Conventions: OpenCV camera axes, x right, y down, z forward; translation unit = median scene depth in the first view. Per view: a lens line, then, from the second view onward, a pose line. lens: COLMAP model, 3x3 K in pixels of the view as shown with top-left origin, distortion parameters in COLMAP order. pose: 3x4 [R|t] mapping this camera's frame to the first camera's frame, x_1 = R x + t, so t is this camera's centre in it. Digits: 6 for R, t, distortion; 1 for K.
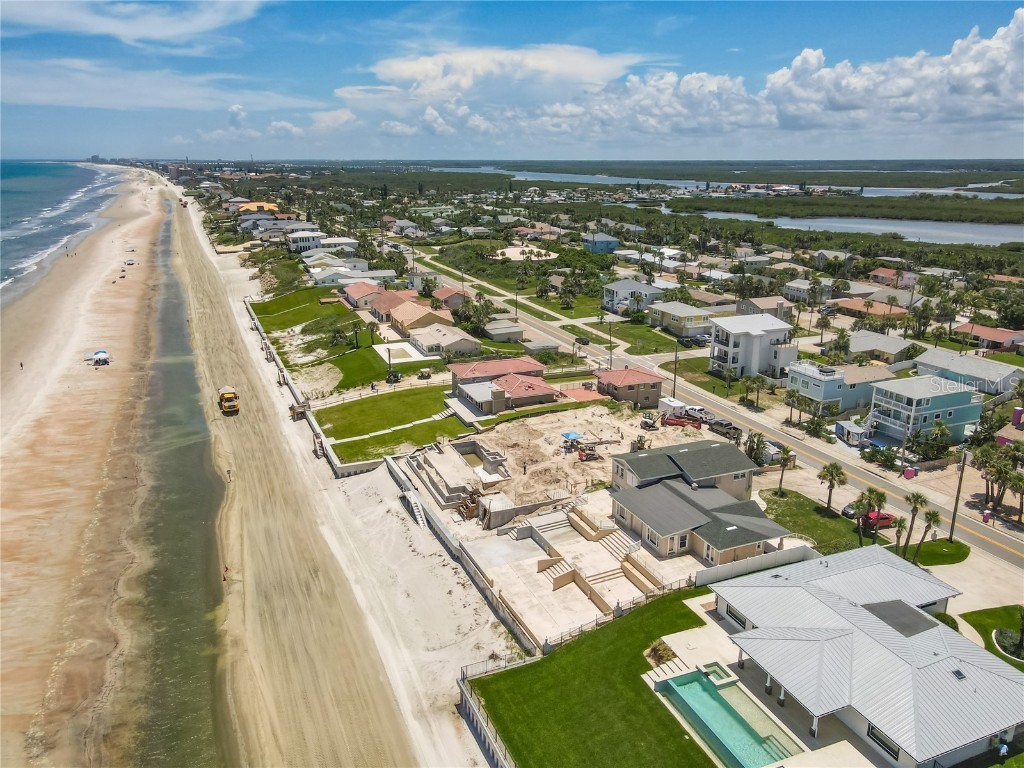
lens RADIAL K [[753.1, 0, 518.9], [0, 753.1, 380.0], [0, 0, 1]] dist [0.012910, 0.014725]
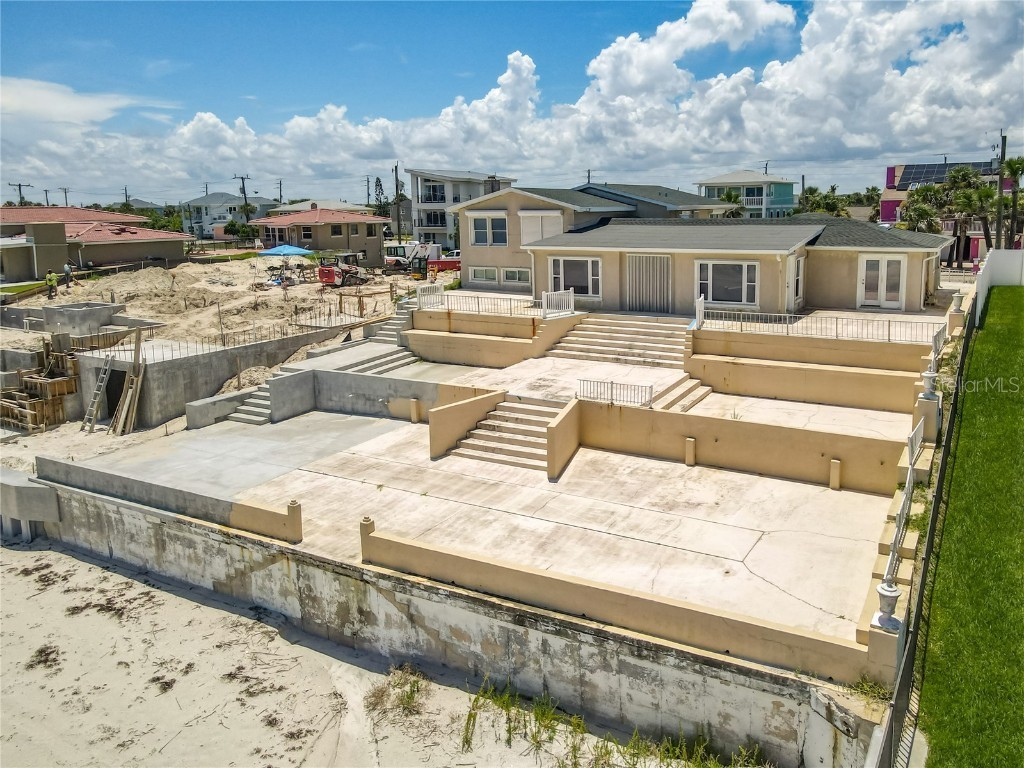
lens RADIAL K [[783.0, 0, 570.1], [0, 783.0, 309.6], [0, 0, 1]] dist [0.018881, 0.002486]
pose [[0.795124, -0.090884, 0.599598, -0.068142], [0.185874, 0.977644, -0.098300, 0.166978], [-0.577260, 0.189611, 0.794241, 0.518447]]
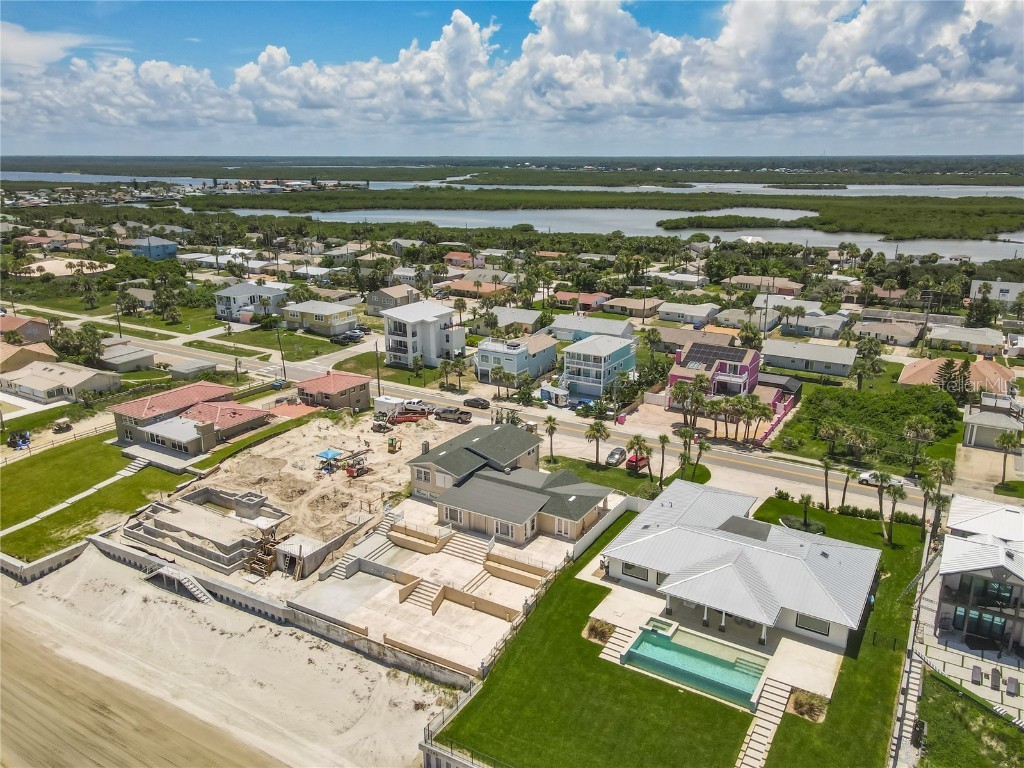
lens RADIAL K [[765.6, 0, 516.9], [0, 765.6, 381.2], [0, 0, 1]] dist [-0.004664, 0.028816]
pose [[0.807783, -0.168690, 0.564828, -0.232349], [0.167403, 0.984376, 0.054582, -0.021971], [-0.565211, 0.050464, 0.823402, 0.110194]]
